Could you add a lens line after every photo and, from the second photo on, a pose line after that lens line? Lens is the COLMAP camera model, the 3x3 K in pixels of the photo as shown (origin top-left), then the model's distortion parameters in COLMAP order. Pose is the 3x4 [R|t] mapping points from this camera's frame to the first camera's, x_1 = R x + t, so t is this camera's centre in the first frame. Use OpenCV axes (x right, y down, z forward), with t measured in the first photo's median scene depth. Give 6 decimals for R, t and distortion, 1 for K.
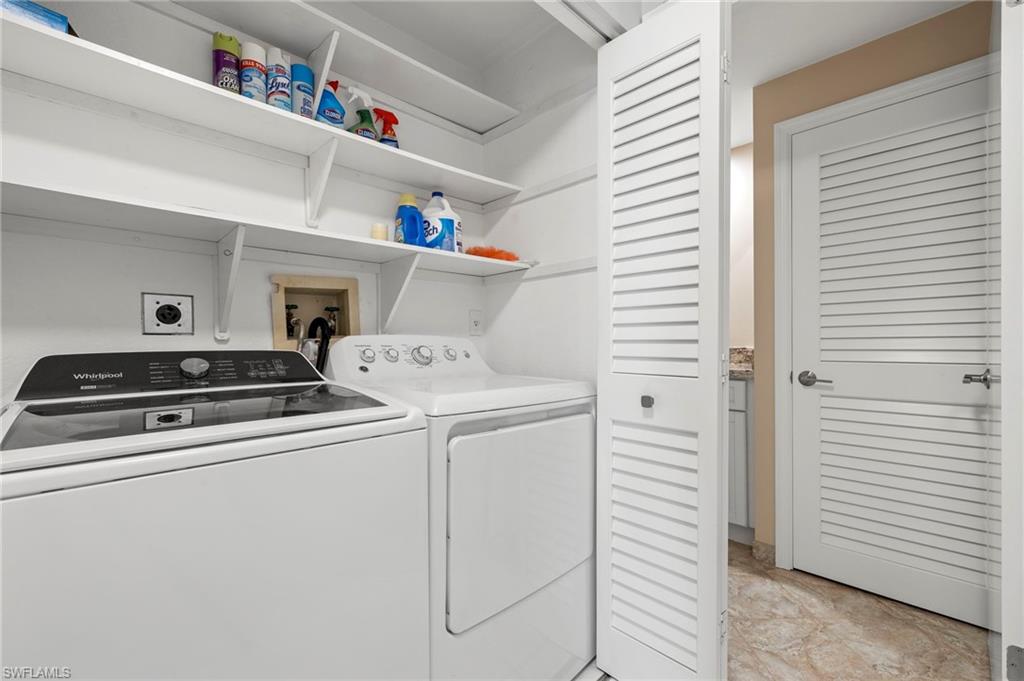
lens RADIAL K [[428.1, 0, 510.6], [0, 428.1, 343.5], [0, 0, 1]] dist [-0.000820, -0.000015]
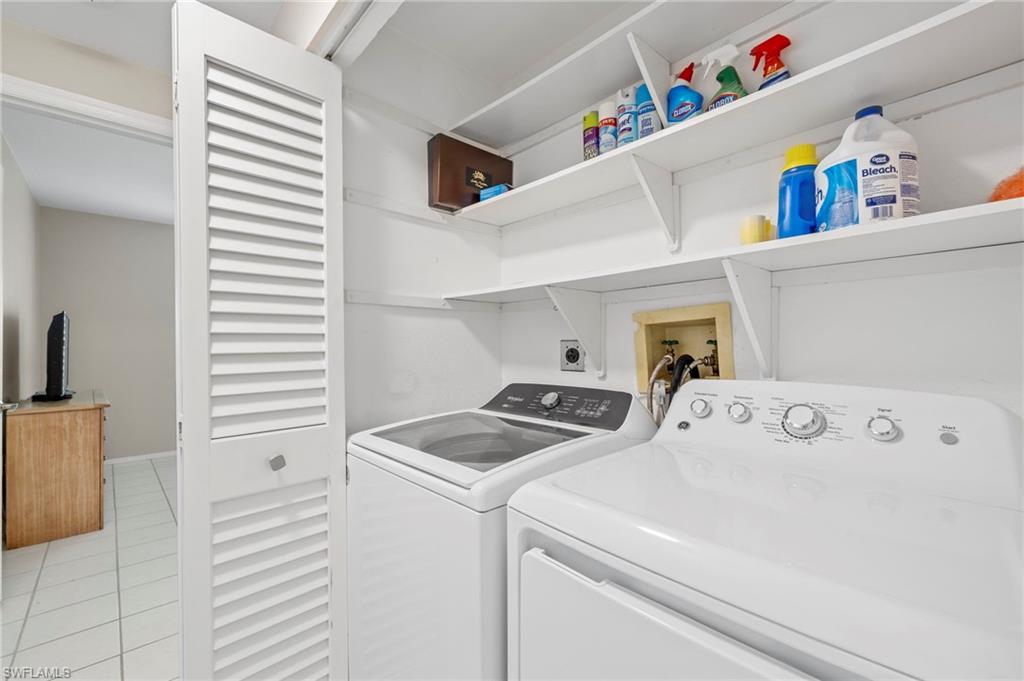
lens RADIAL K [[428.1, 0, 510.8], [0, 428.1, 340.3], [0, 0, 1]] dist [-0.000820, -0.000015]
pose [[-0.014345, -0.008728, -0.999859, 0.431362], [0.005254, 0.999947, -0.008804, -0.089059], [0.999883, -0.005379, -0.014299, 0.710040]]
